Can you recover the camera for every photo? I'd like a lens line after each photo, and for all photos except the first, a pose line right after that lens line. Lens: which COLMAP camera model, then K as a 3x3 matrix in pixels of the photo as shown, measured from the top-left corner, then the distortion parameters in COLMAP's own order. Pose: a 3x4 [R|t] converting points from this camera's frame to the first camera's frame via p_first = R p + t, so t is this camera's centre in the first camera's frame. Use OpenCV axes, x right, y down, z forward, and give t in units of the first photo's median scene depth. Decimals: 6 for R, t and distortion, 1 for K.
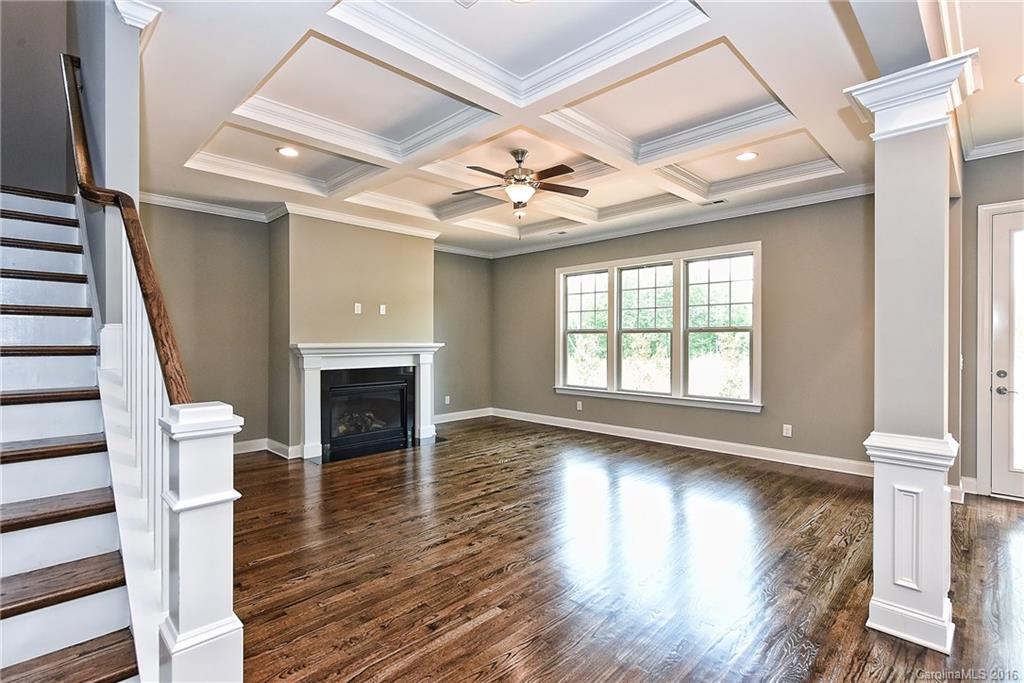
lens RADIAL K [[485.8, 0, 520.4], [0, 485.8, 338.7], [0, 0, 1]] dist [0.001152, 0.000021]
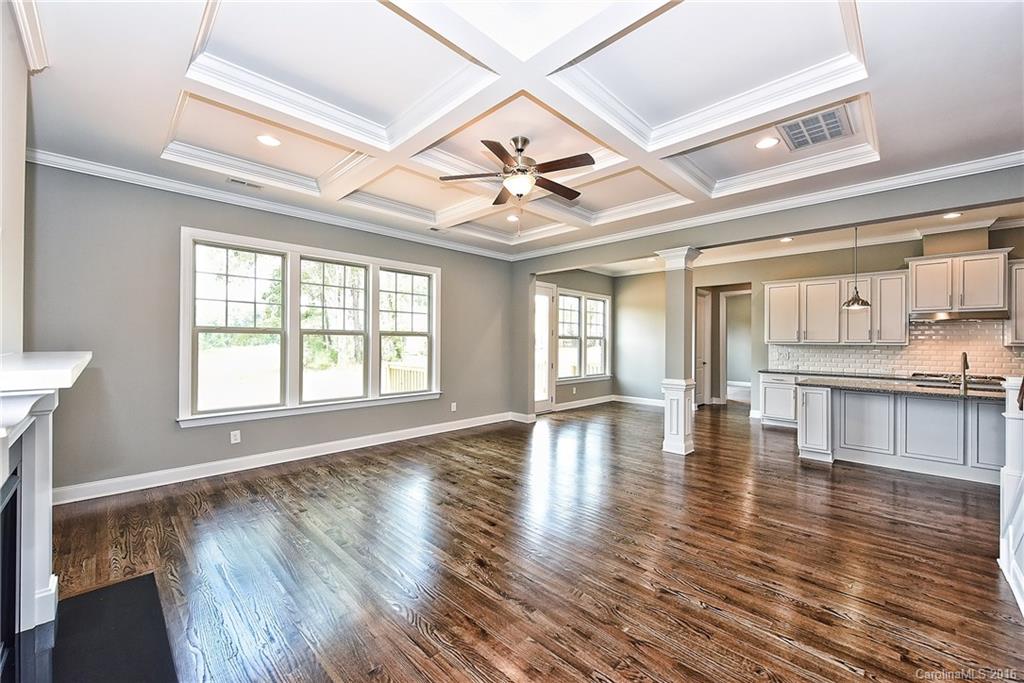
lens RADIAL K [[402.1, 0, 516.6], [0, 402.1, 341.8], [0, 0, 1]] dist [-0.000918, -0.001437]
pose [[0.006483, 0.000483, 0.999979, -0.750678], [-0.007846, 0.999969, -0.000432, -0.002236], [-0.999948, -0.007843, 0.006486, 0.991802]]
